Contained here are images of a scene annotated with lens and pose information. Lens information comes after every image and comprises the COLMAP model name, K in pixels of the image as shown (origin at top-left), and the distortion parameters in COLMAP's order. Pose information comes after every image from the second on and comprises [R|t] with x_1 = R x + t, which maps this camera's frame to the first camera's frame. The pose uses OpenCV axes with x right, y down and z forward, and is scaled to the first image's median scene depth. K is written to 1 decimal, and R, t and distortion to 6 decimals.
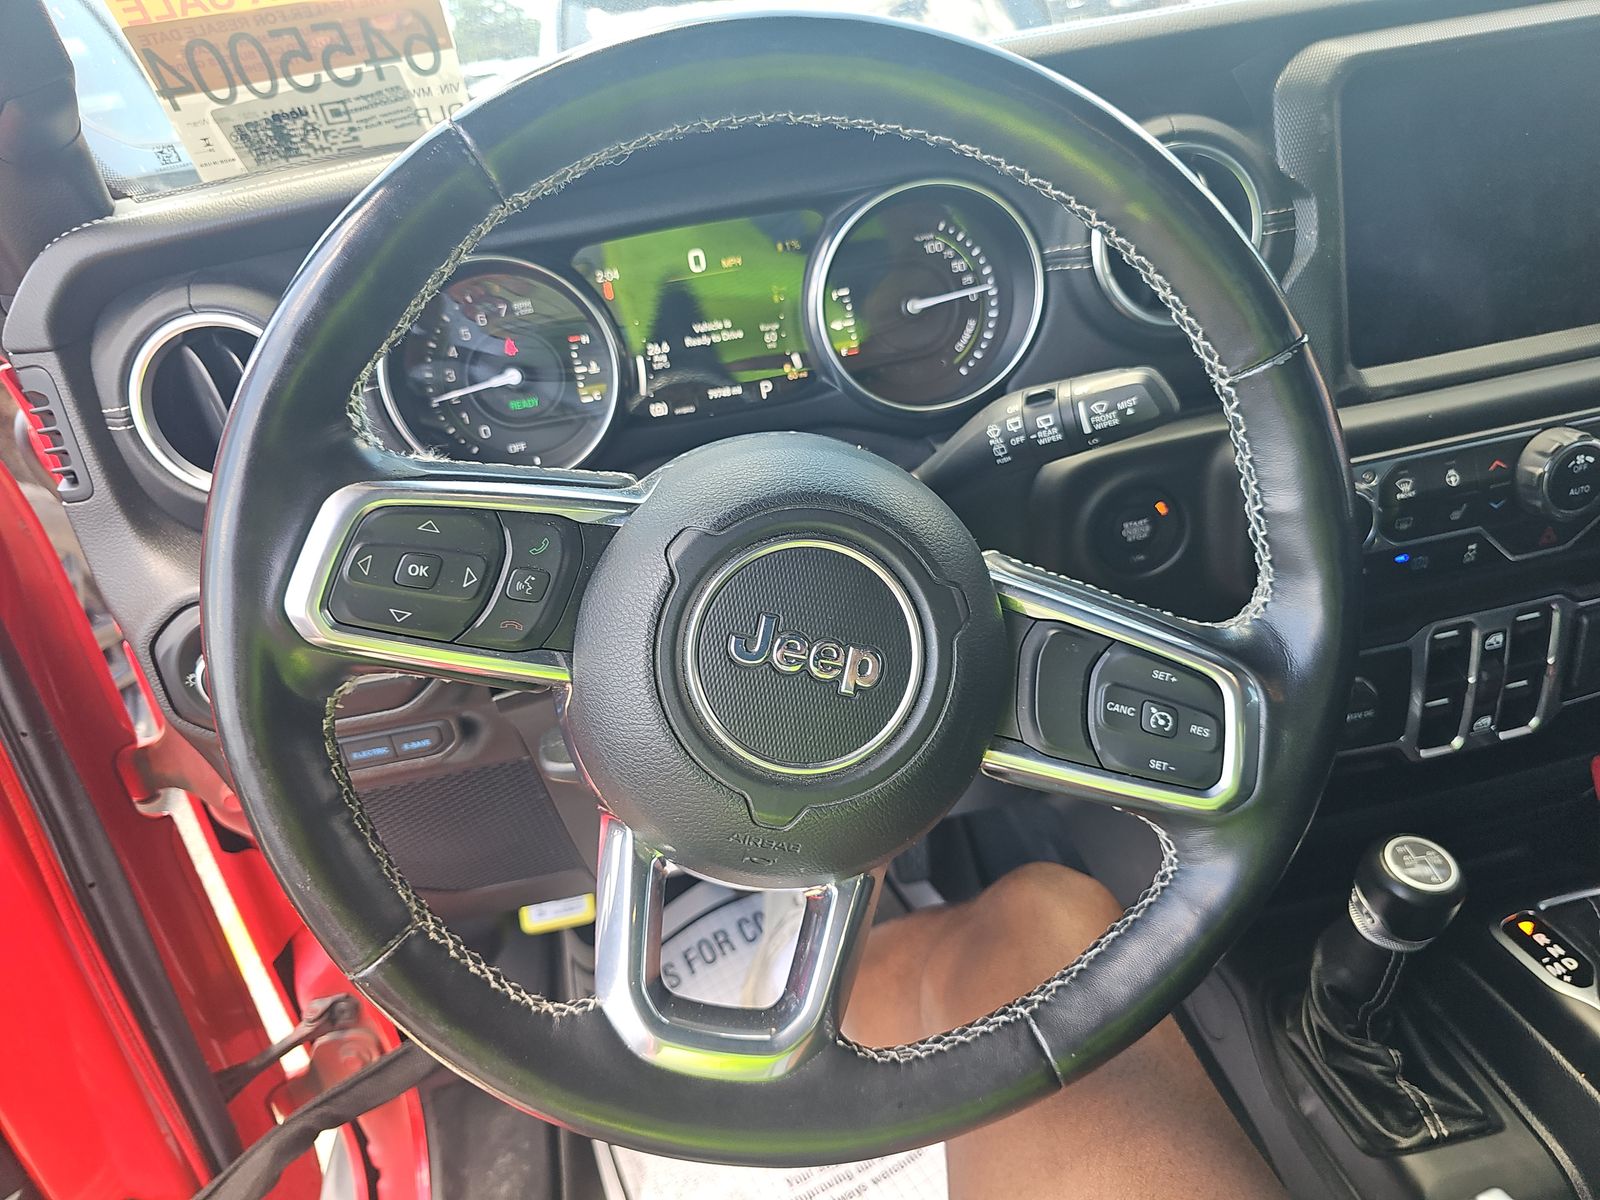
lens RADIAL K [[1166.0, 0, 816.2], [0, 1166.0, 620.3], [0, 0, 1]] dist [0.039640, -0.046312]
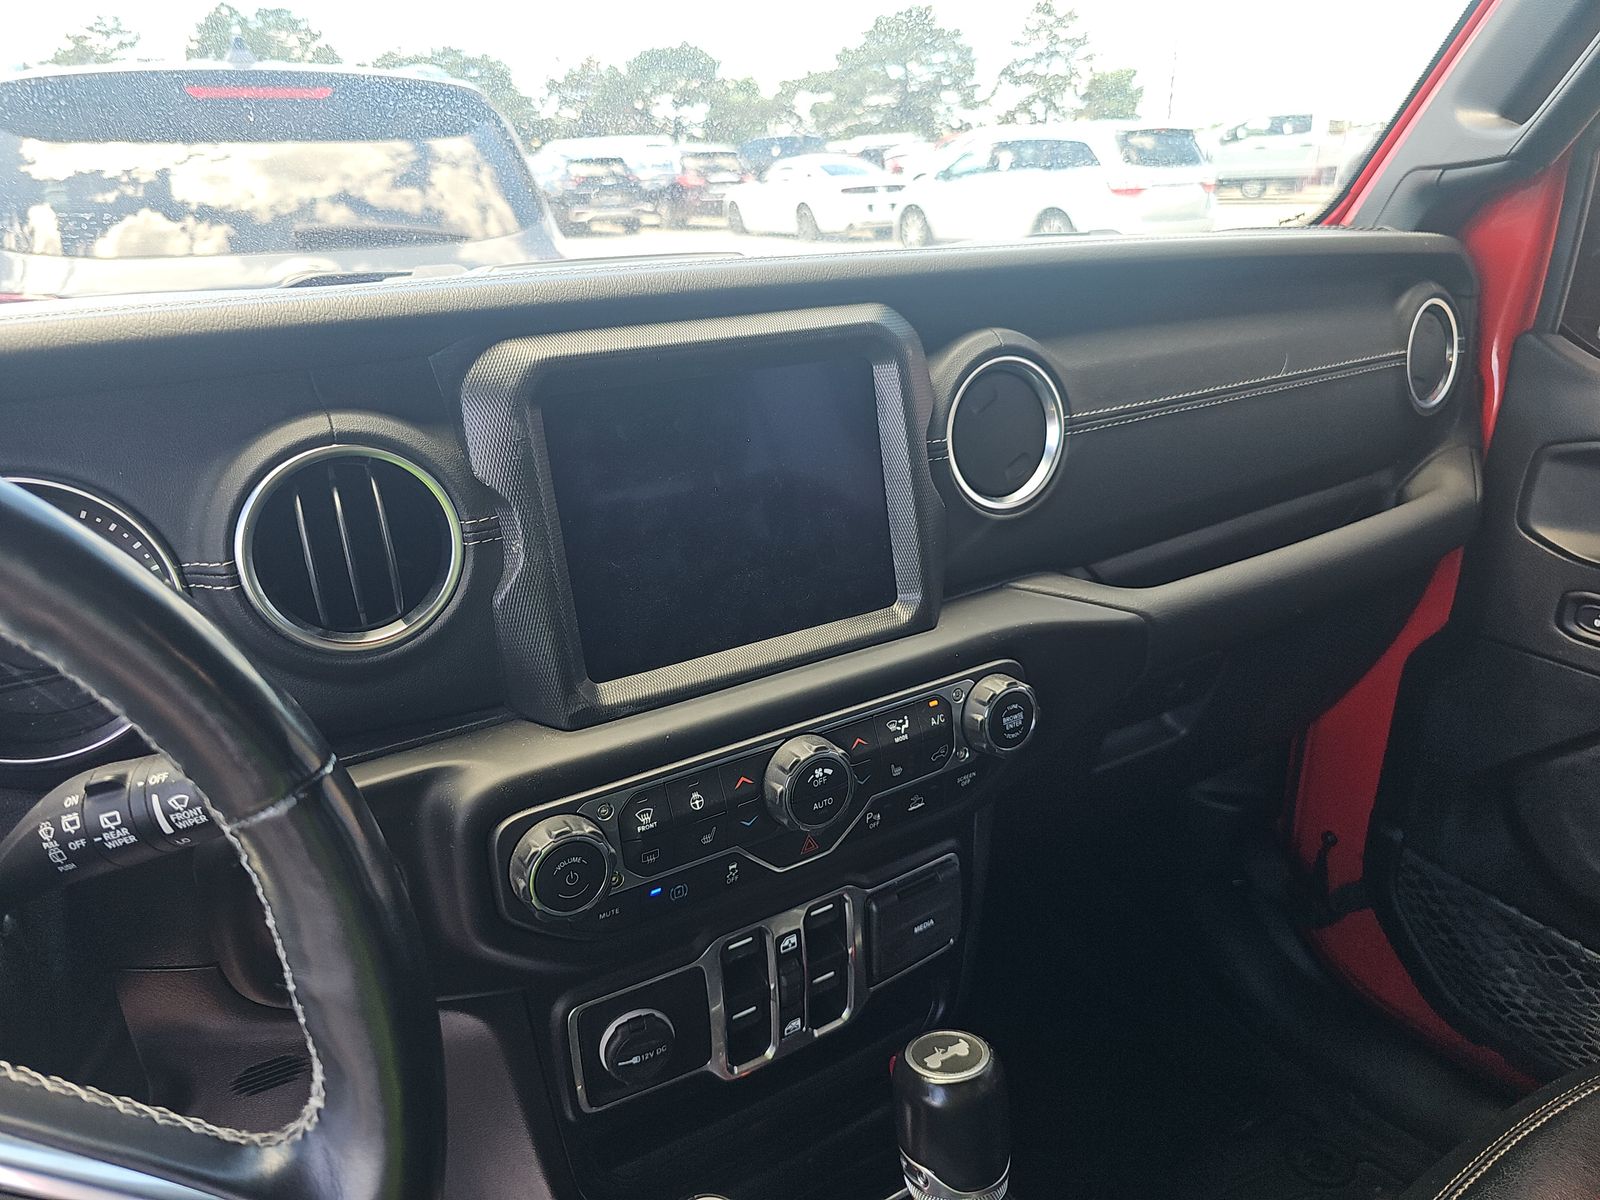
lens RADIAL K [[1166.0, 0, 816.2], [0, 1166.0, 620.3], [0, 0, 1]] dist [0.039640, -0.046312]
pose [[0.921972, -0.033002, 0.385847, 0.290495], [0.084622, 0.989452, -0.117574, -0.151456], [-0.377897, 0.141051, 0.915040, 0.113444]]
